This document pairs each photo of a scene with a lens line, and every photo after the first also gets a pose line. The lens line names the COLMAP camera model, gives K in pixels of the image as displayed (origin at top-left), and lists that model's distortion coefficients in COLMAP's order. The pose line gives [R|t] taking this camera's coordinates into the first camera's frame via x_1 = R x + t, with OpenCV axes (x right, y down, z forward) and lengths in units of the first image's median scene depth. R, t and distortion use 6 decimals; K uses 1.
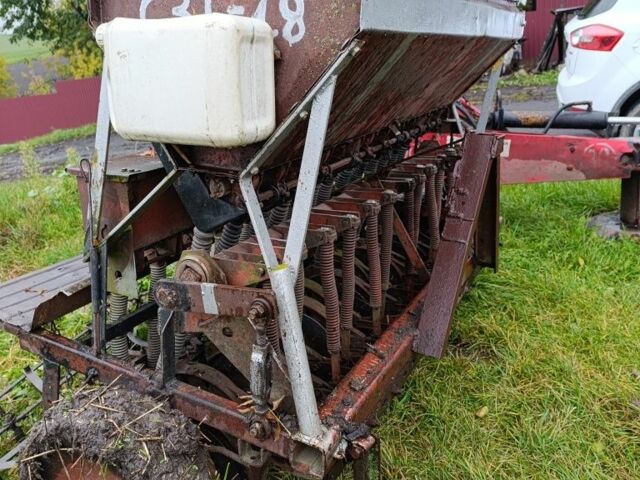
lens RADIAL K [[582.8, 0, 321.9], [0, 582.8, 241.4], [0, 0, 1]] dist [0.061297, -0.090186]
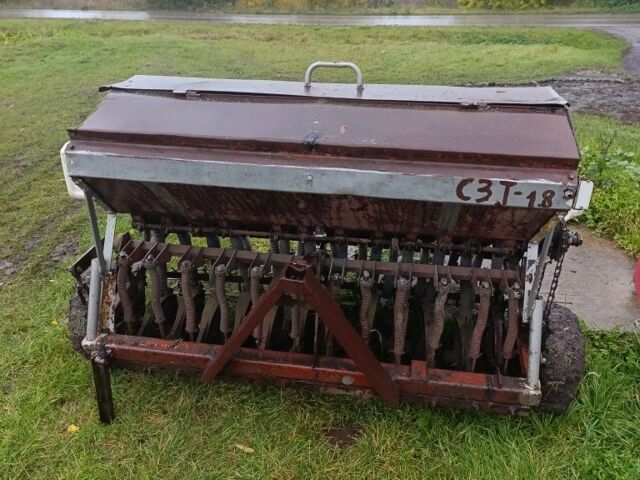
lens RADIAL K [[581.8, 0, 317.7], [0, 581.8, 239.6], [0, 0, 1]] dist [0.057784, -0.078149]
pose [[0.295654, 0.488030, -0.821228, 0.792230], [-0.294787, 0.864314, 0.407507, -0.473356], [0.908674, 0.121606, 0.399403, 0.383633]]
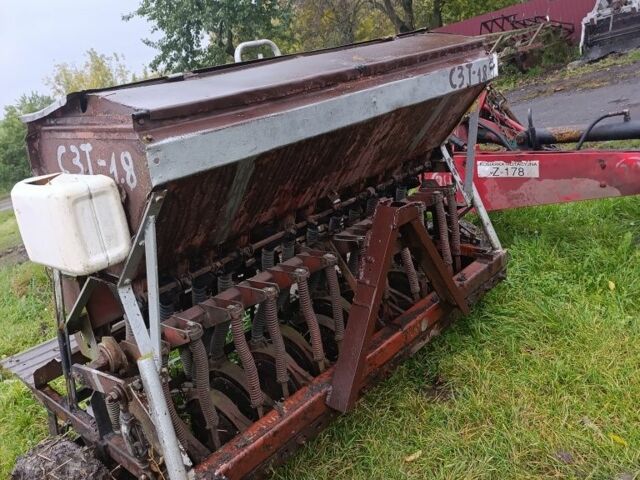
lens RADIAL K [[582.8, 0, 321.9], [0, 582.8, 241.4], [0, 0, 1]] dist [0.061297, -0.090186]
pose [[0.950687, -0.062402, -0.303811, 0.312675], [0.069159, 0.997539, 0.011522, -0.087522], [0.302344, -0.031965, 0.952663, -0.048883]]
